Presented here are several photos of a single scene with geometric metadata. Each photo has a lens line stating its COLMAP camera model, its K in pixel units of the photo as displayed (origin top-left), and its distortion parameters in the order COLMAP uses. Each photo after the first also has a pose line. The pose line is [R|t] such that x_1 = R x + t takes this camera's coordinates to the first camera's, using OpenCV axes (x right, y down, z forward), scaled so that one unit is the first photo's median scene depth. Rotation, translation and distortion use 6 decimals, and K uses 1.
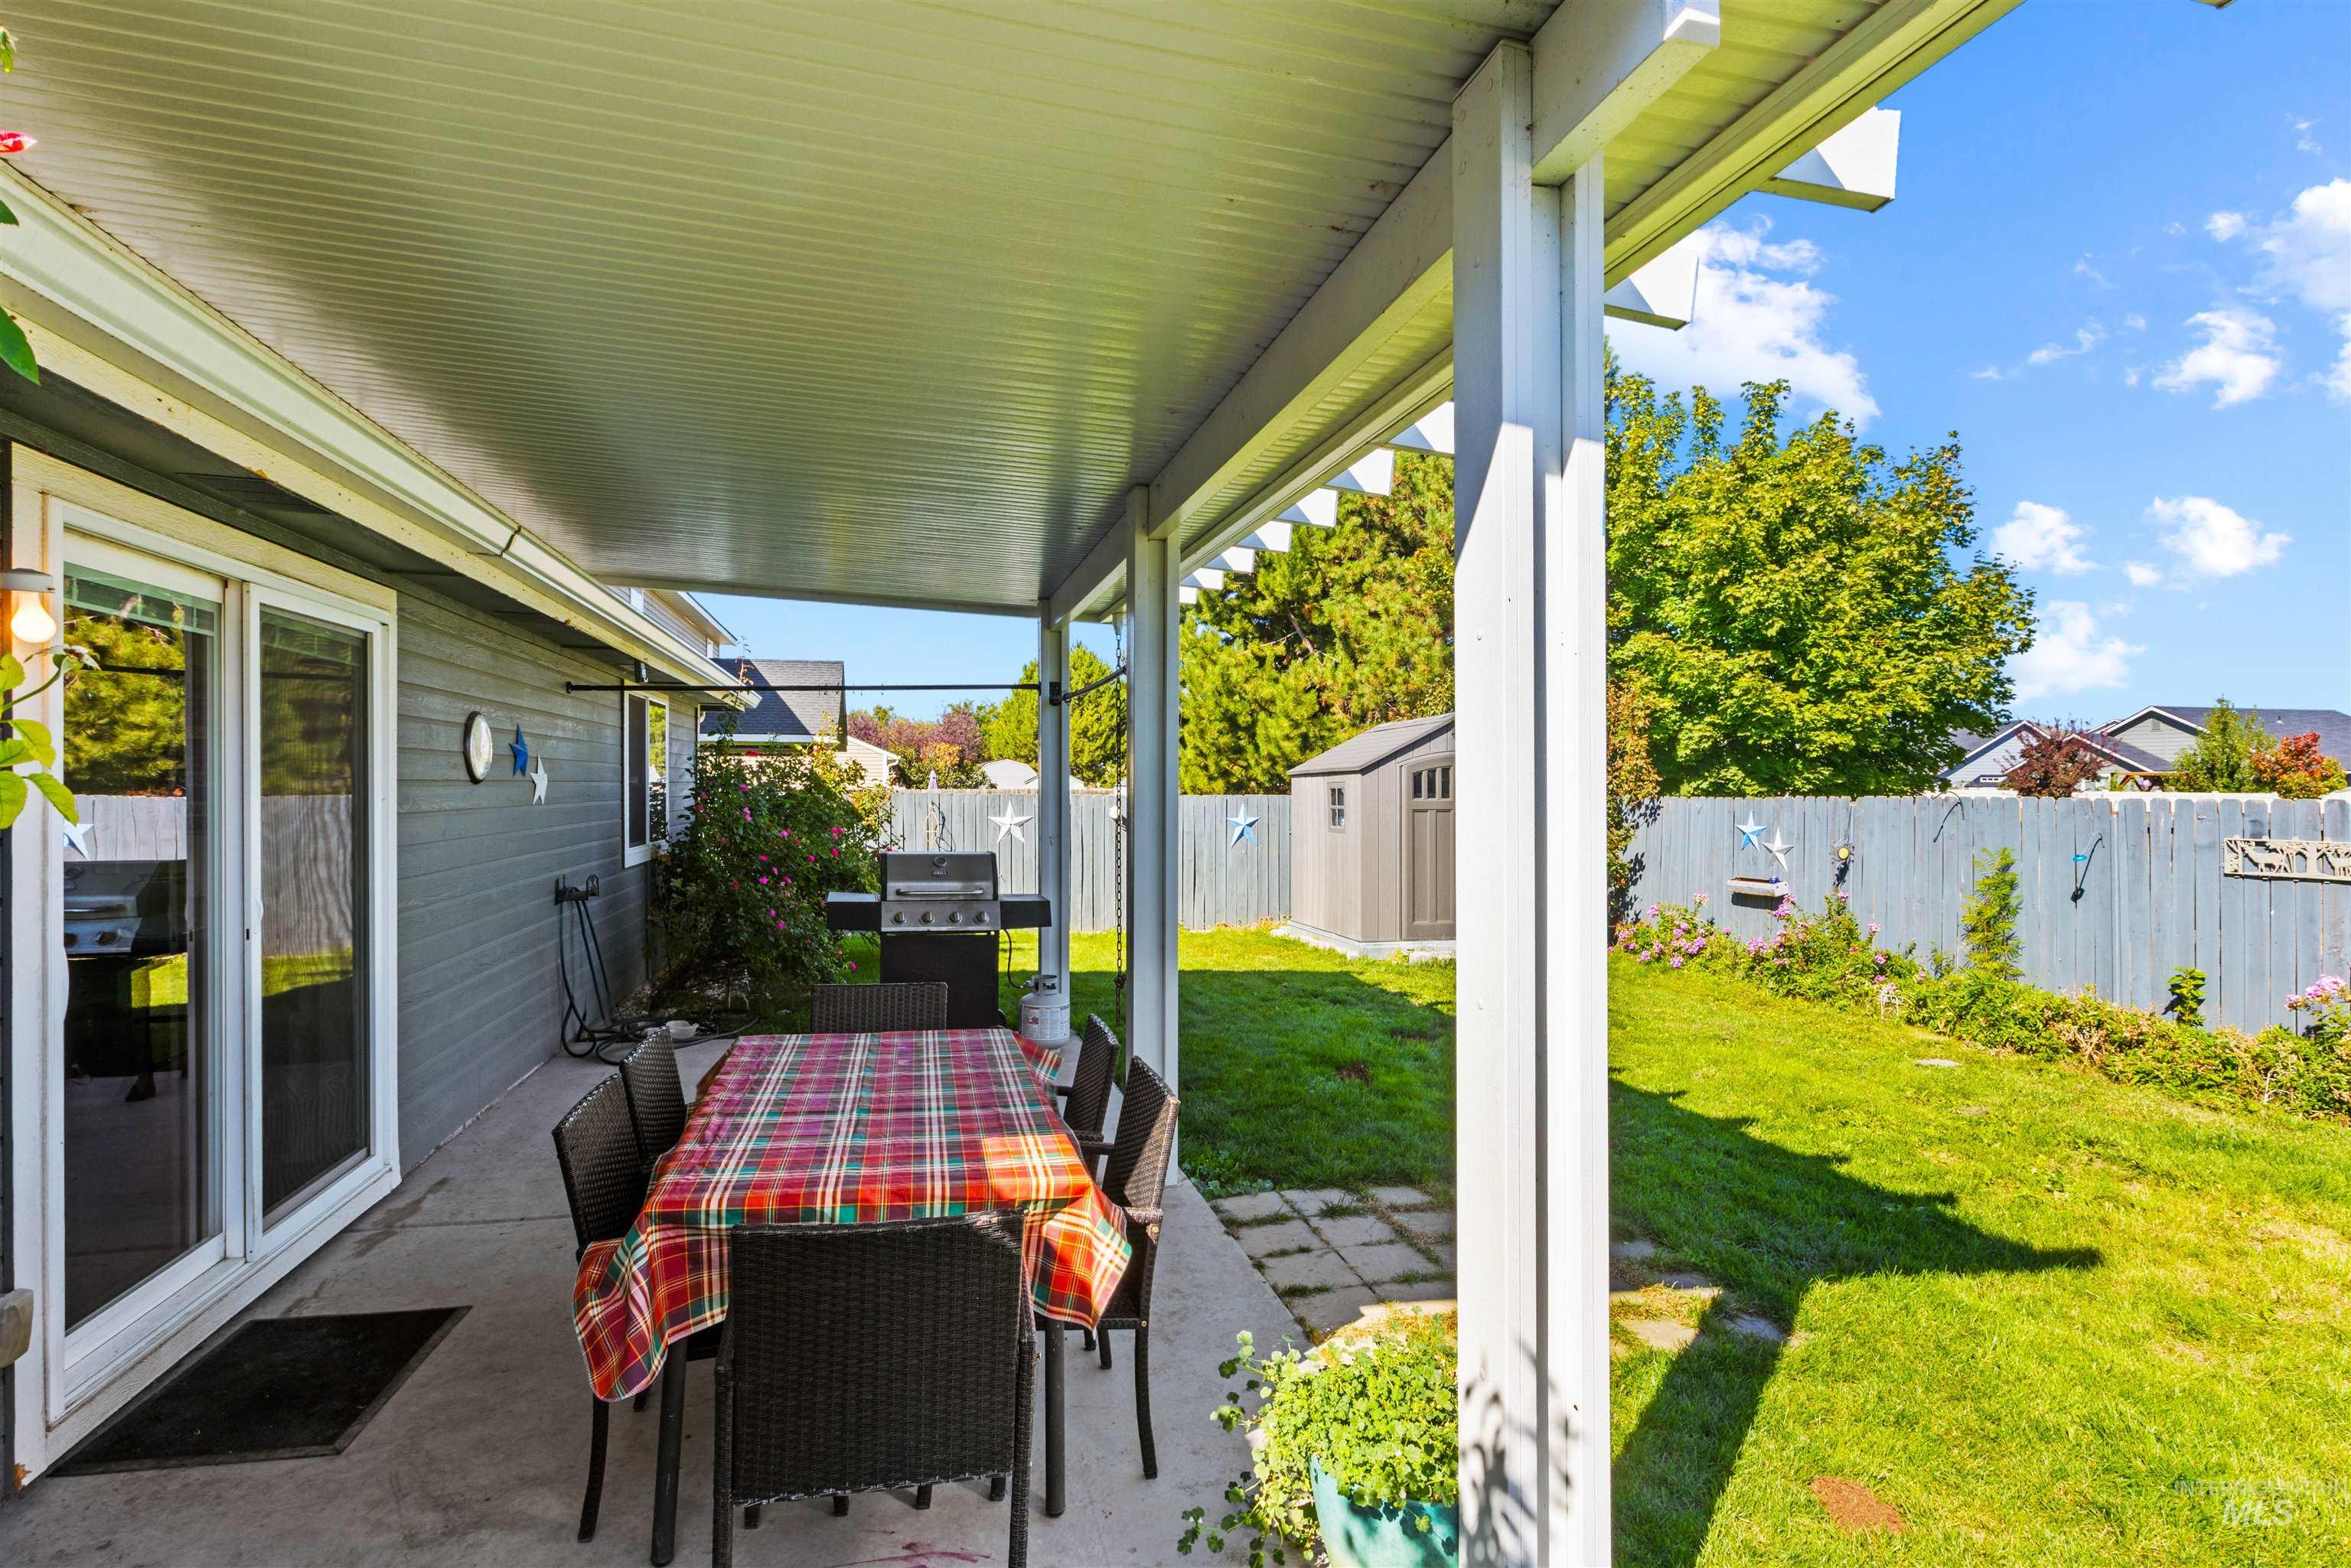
lens RADIAL K [[1046.6, 0, 1171.0], [0, 1046.6, 801.6], [0, 0, 1]] dist [0.002571, -0.001207]
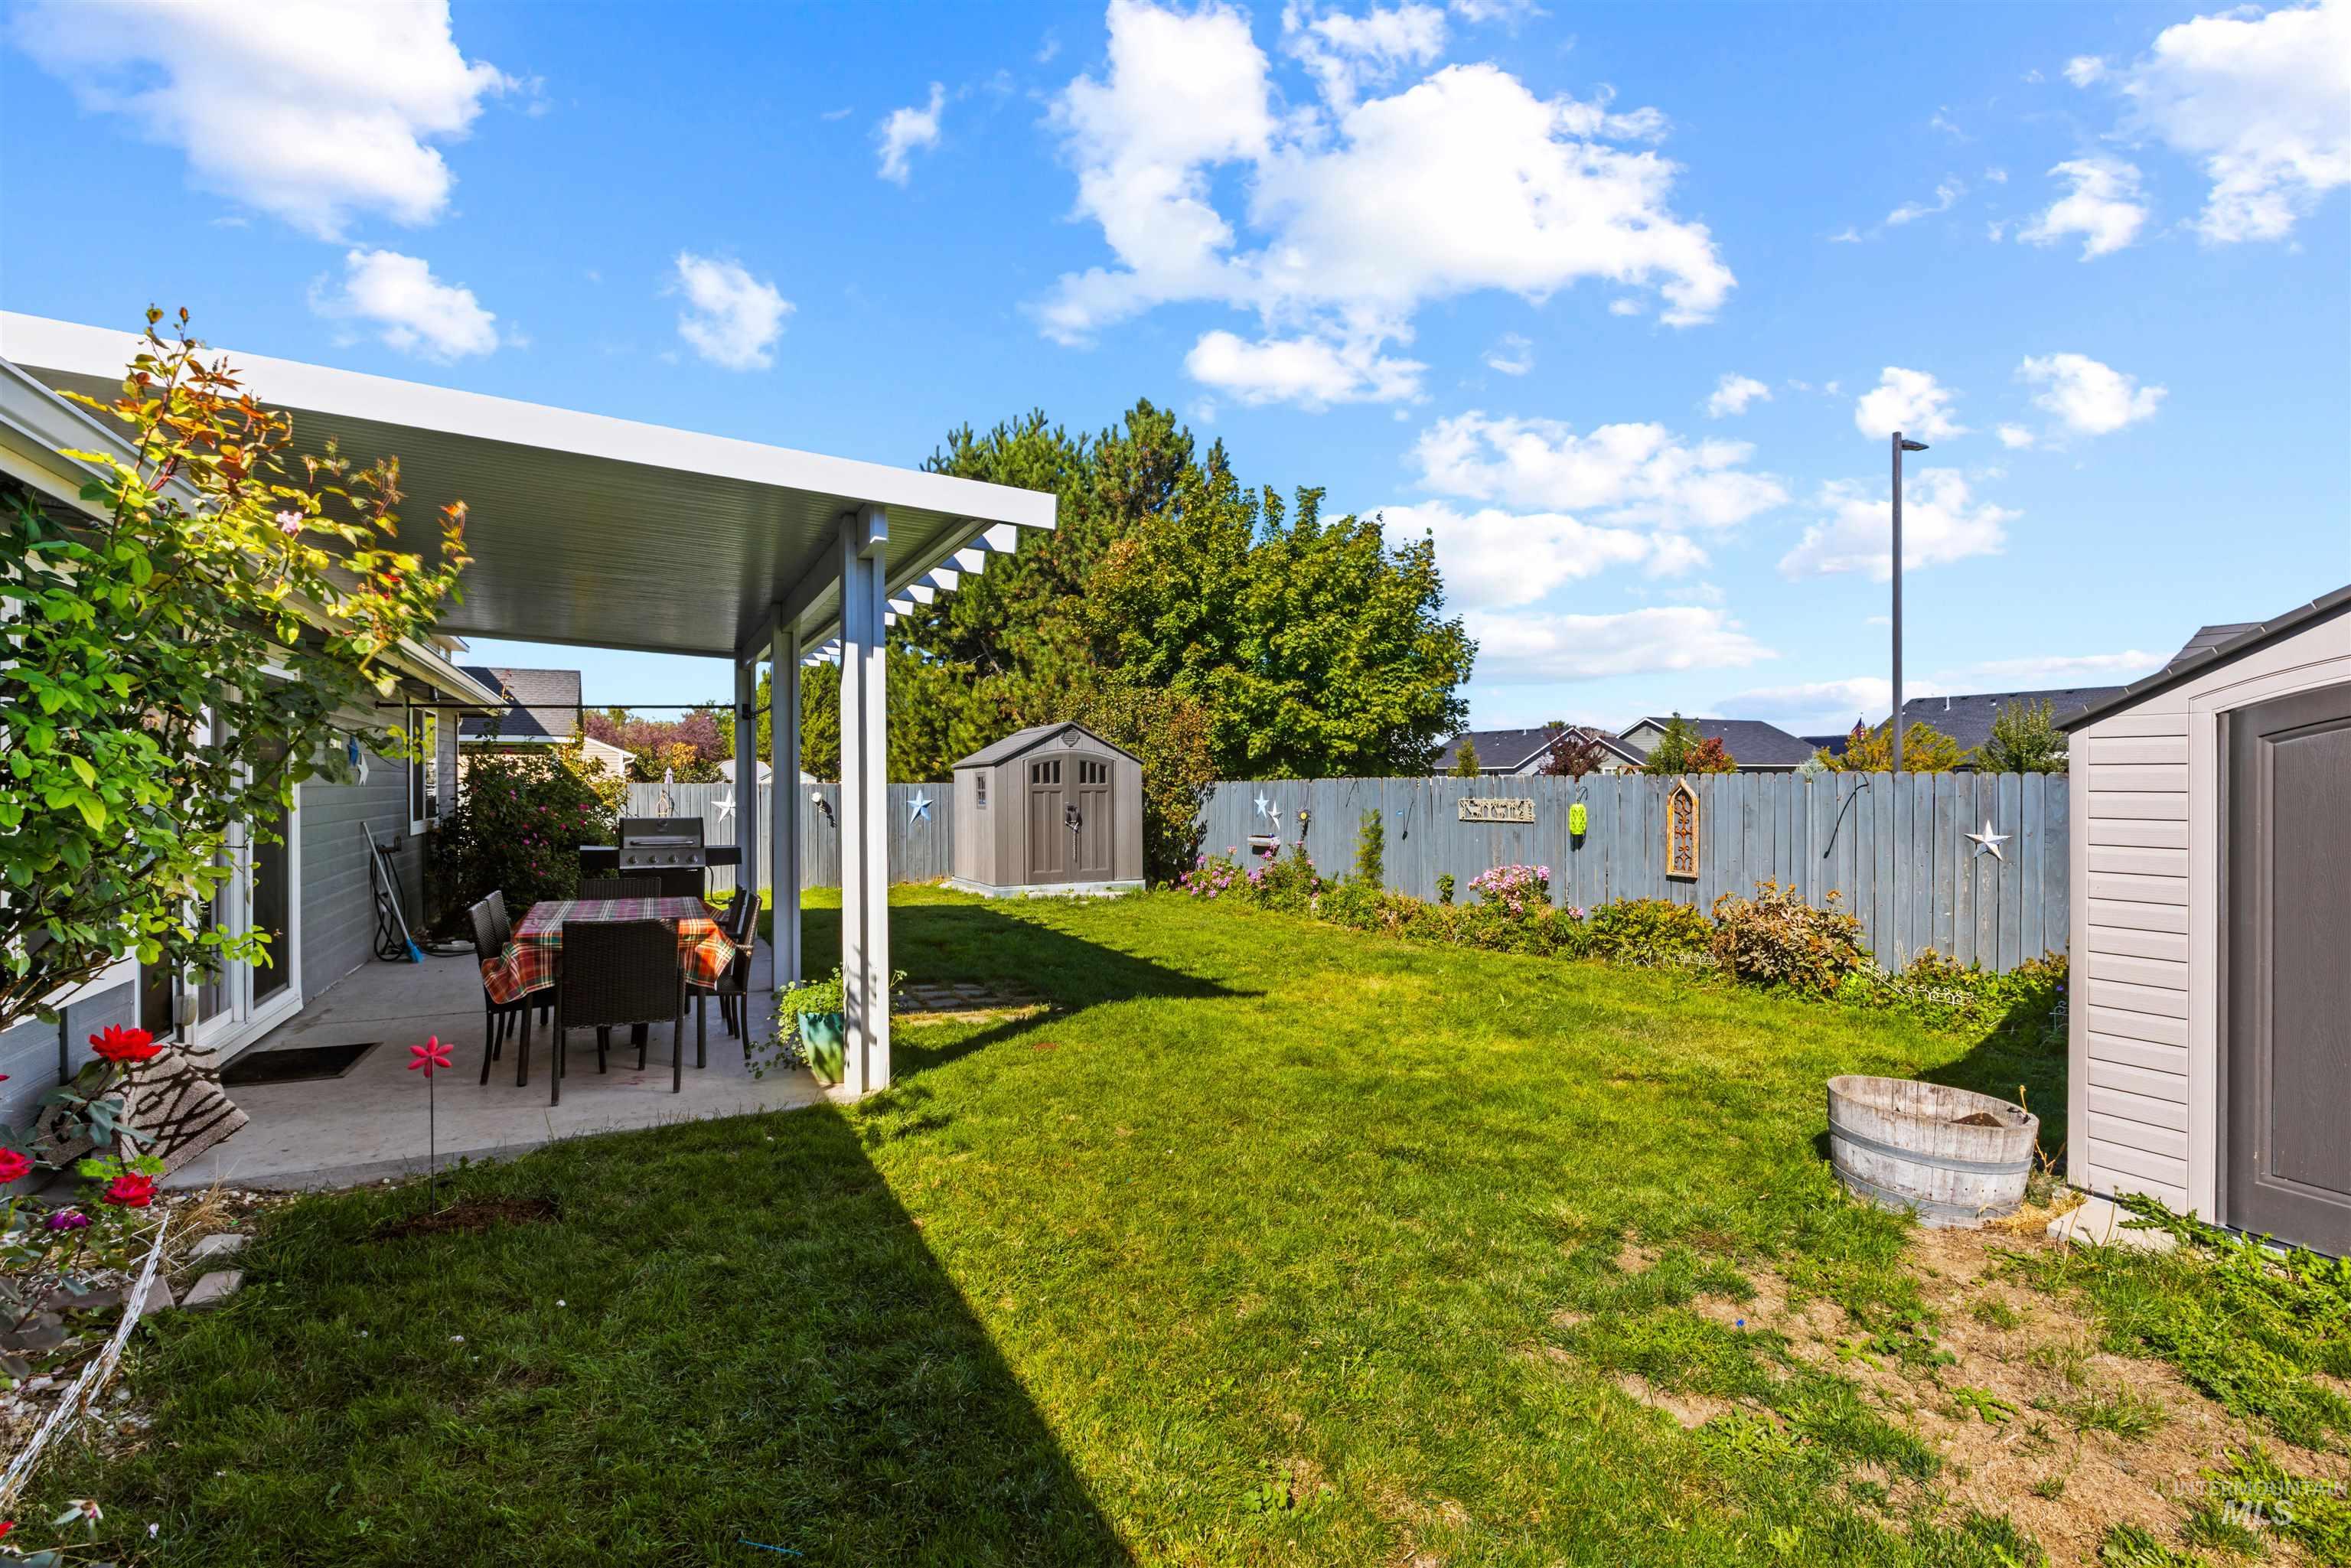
lens RADIAL K [[1046.6, 0, 1191.3], [0, 1046.6, 785.9], [0, 0, 1]] dist [0.002571, -0.001207]
pose [[0.973124, -0.007421, 0.230160, 0.094936], [0.010594, 0.999865, -0.012551, 0.016845], [-0.230036, 0.014651, 0.973072, -0.350632]]
